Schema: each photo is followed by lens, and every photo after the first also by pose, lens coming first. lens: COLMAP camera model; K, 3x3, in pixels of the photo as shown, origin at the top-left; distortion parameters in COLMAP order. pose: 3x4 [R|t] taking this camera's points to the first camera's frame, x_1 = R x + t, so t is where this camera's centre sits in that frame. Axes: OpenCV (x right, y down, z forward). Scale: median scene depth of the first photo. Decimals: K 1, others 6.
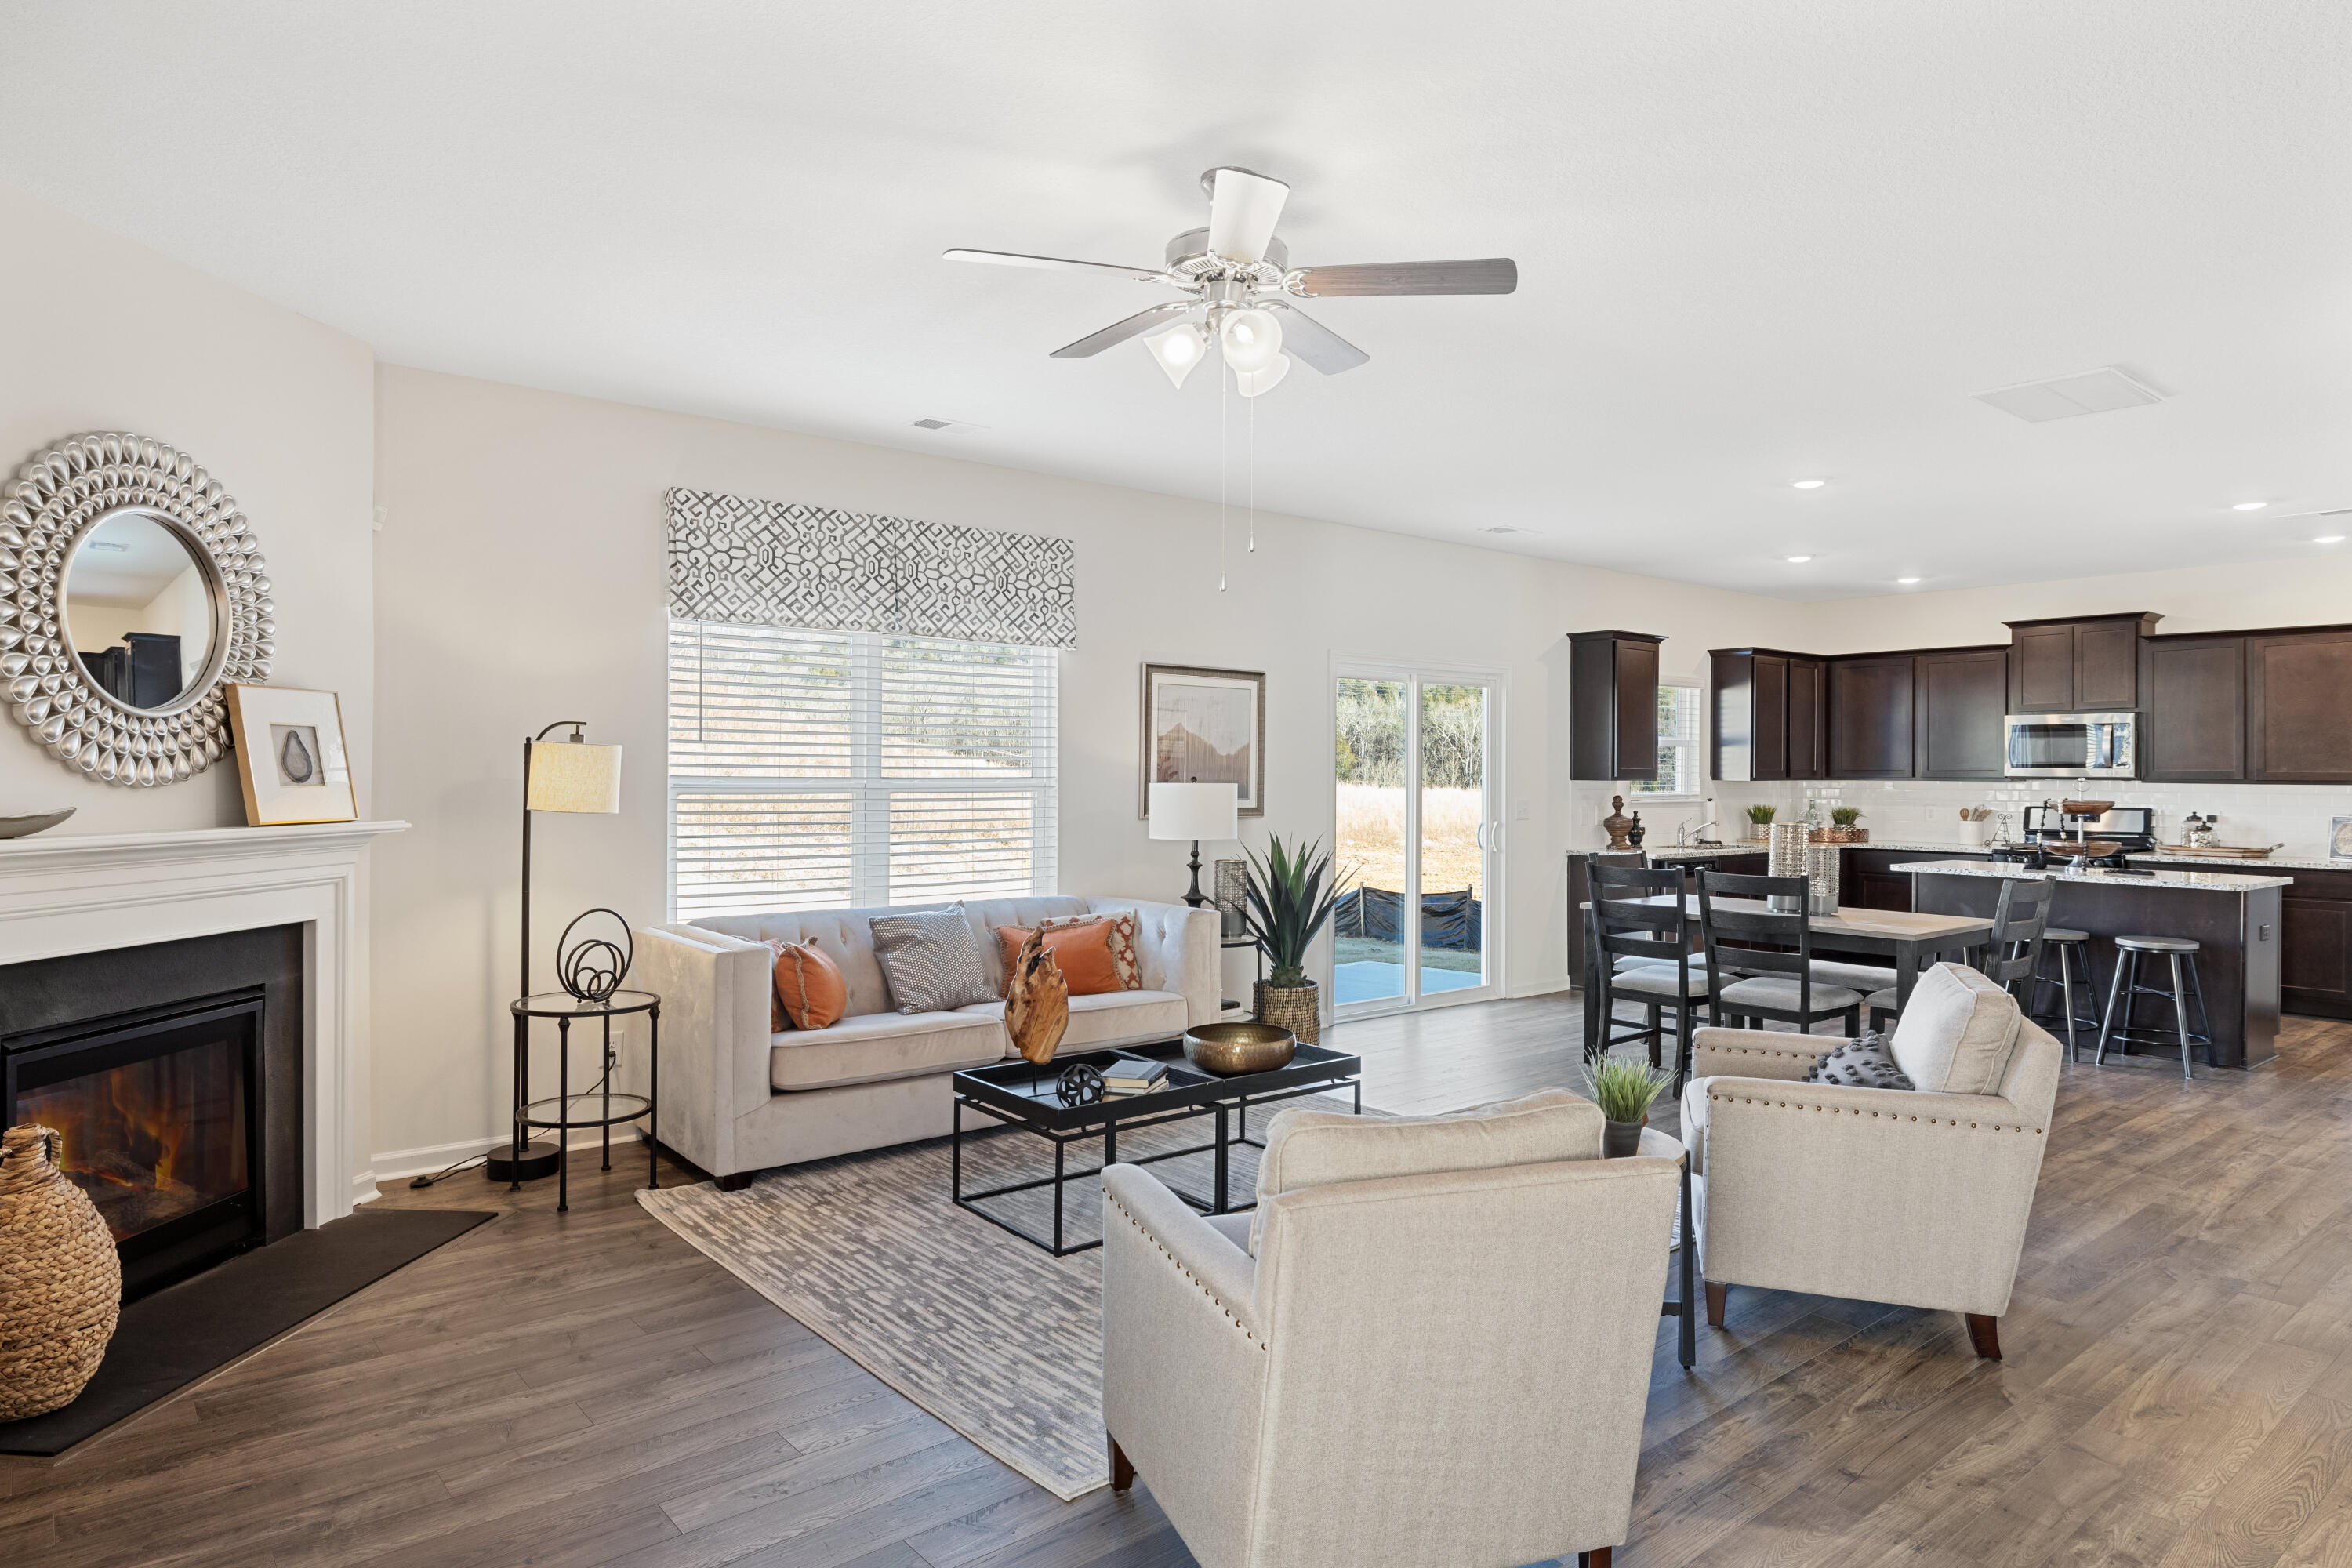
lens RADIAL K [[1394.2, 0, 1165.7], [0, 1394.2, 776.6], [0, 0, 1]] dist [-0.001805, -0.000842]
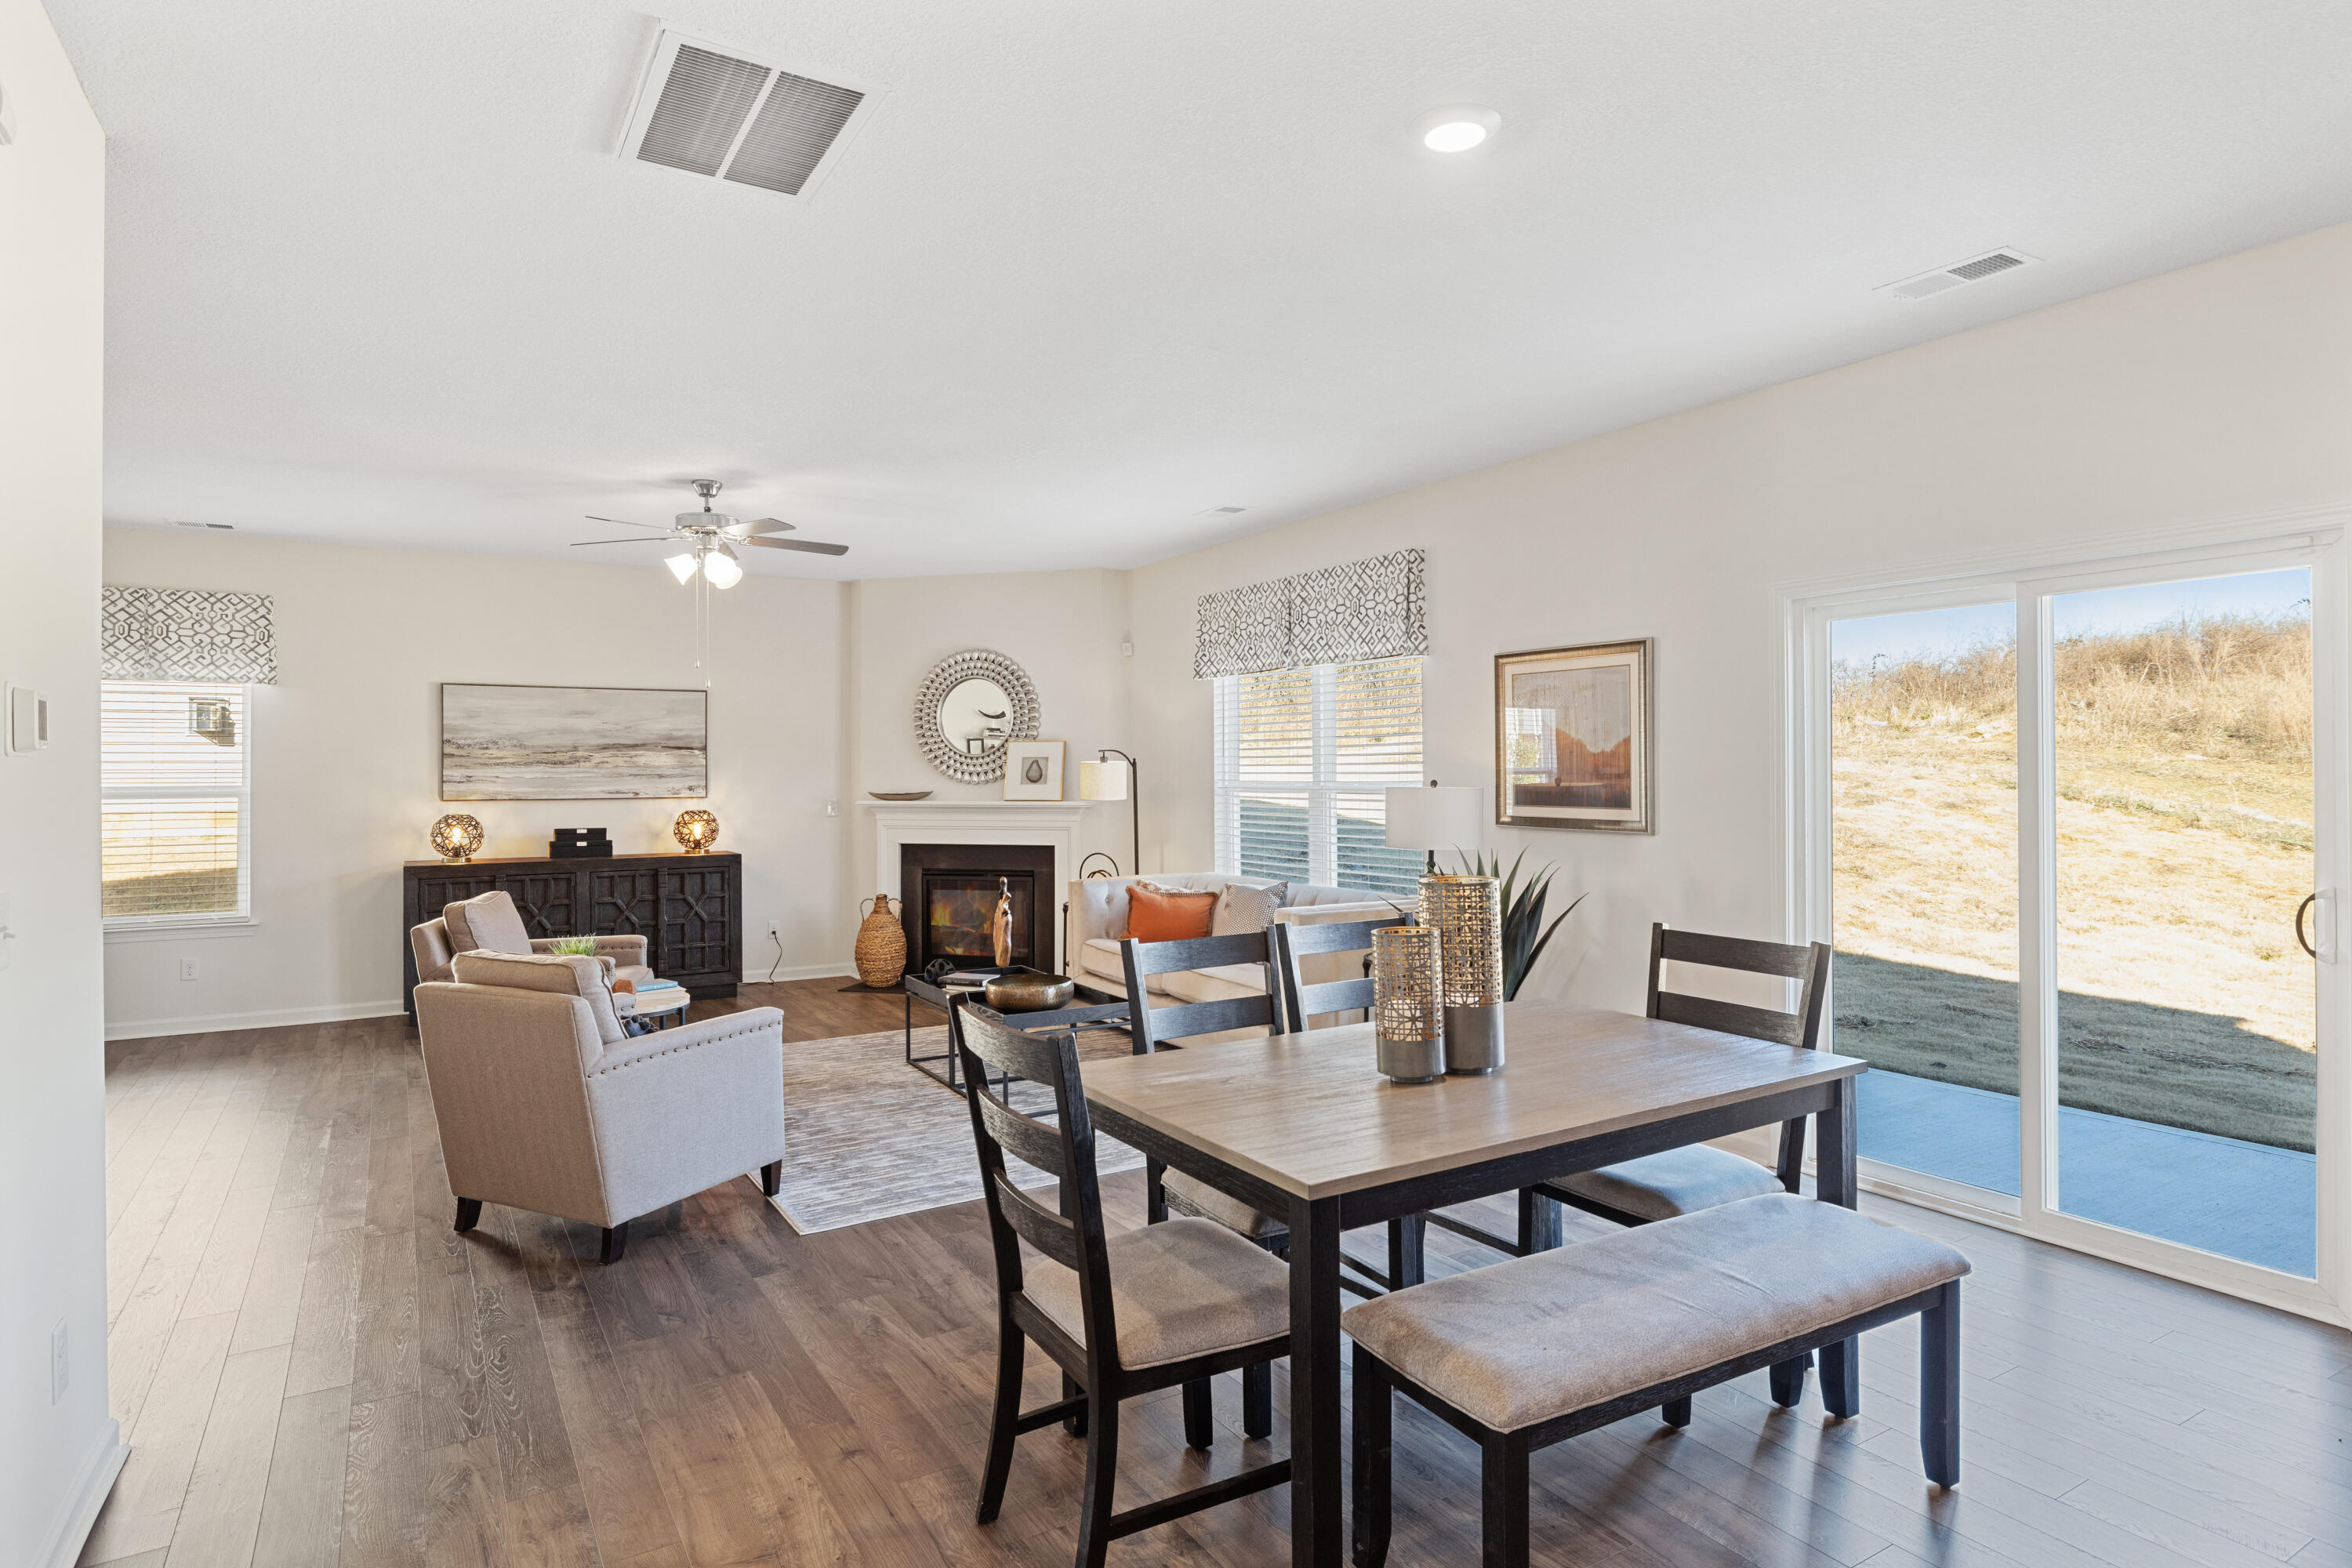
lens RADIAL K [[1265.3, 0, 1176.0], [0, 1265.3, 784.0], [0, 0, 1]] dist [0.000606, 0.000228]
pose [[-0.134714, 0.000417, -0.990884, 1.297296], [-0.001342, 0.999999, 0.000603, 0.003986], [0.990884, 0.001411, -0.134713, 1.415762]]
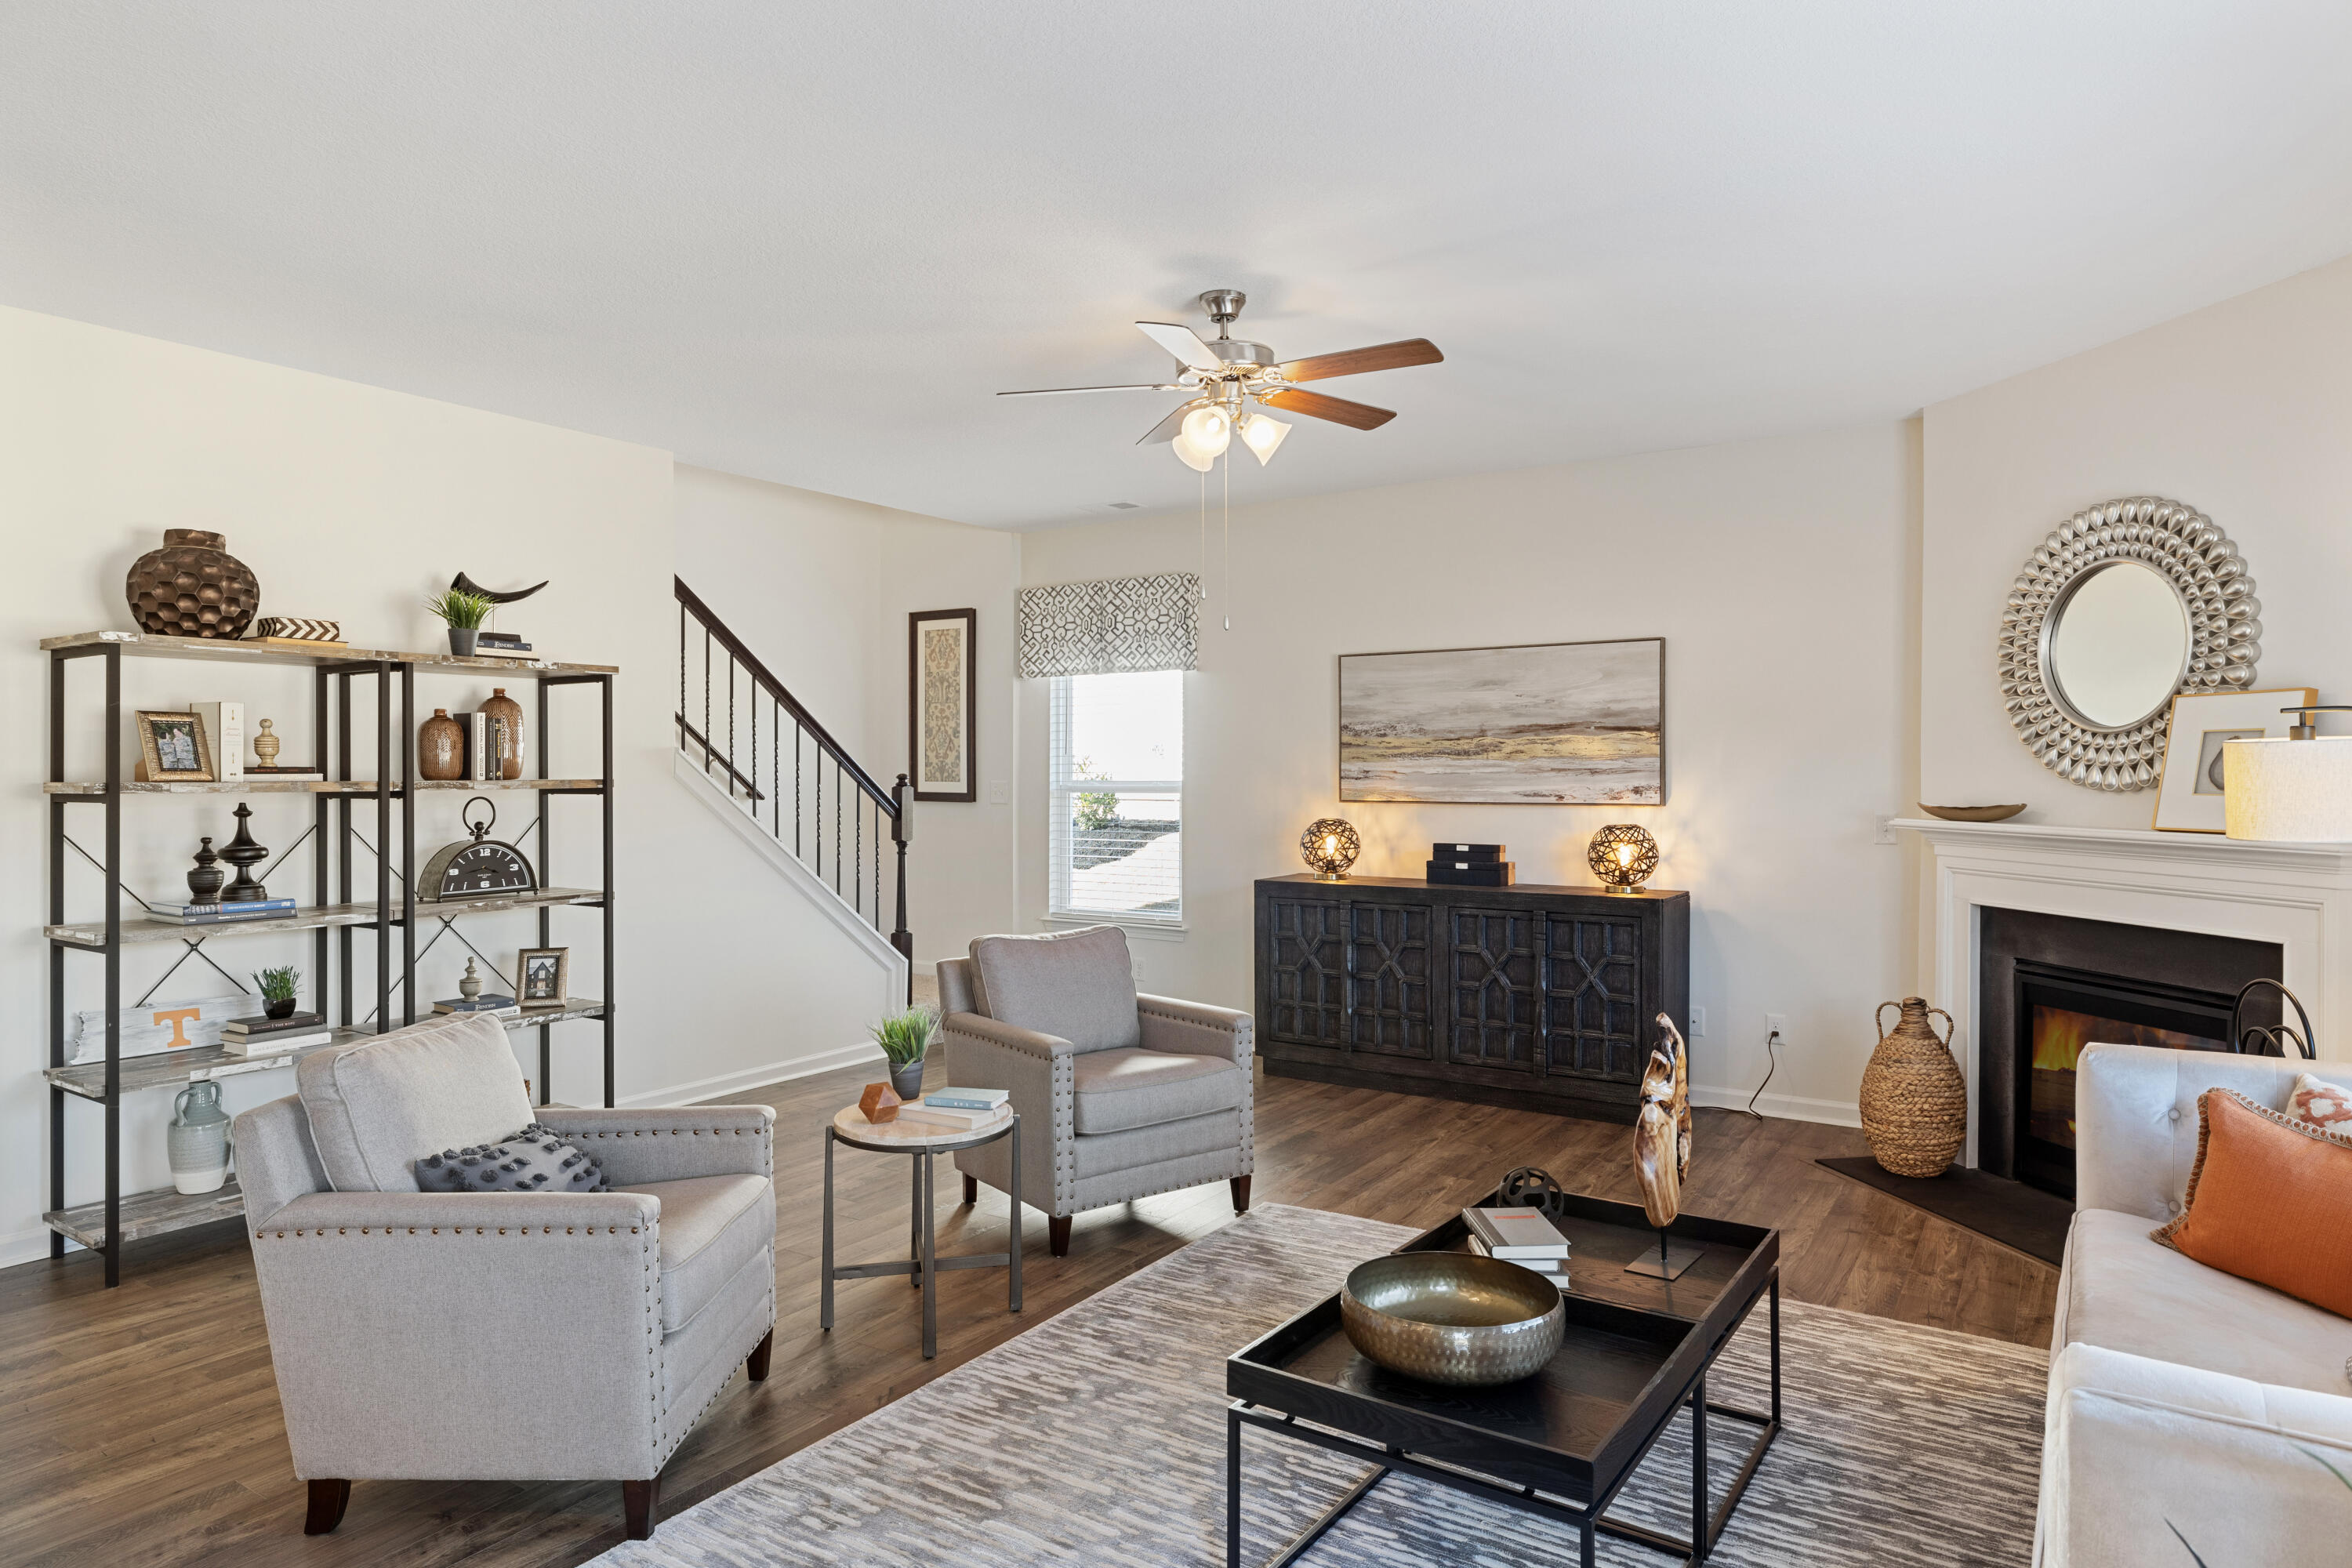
lens RADIAL K [[1394.2, 0, 1165.7], [0, 1394.2, 776.6], [0, 0, 1]] dist [-0.001805, -0.000842]
pose [[-0.956251, -0.004012, -0.292520, 0.336852], [-0.006170, 0.999960, 0.006456, -0.006885], [0.292482, 0.007978, -0.956238, 1.603461]]
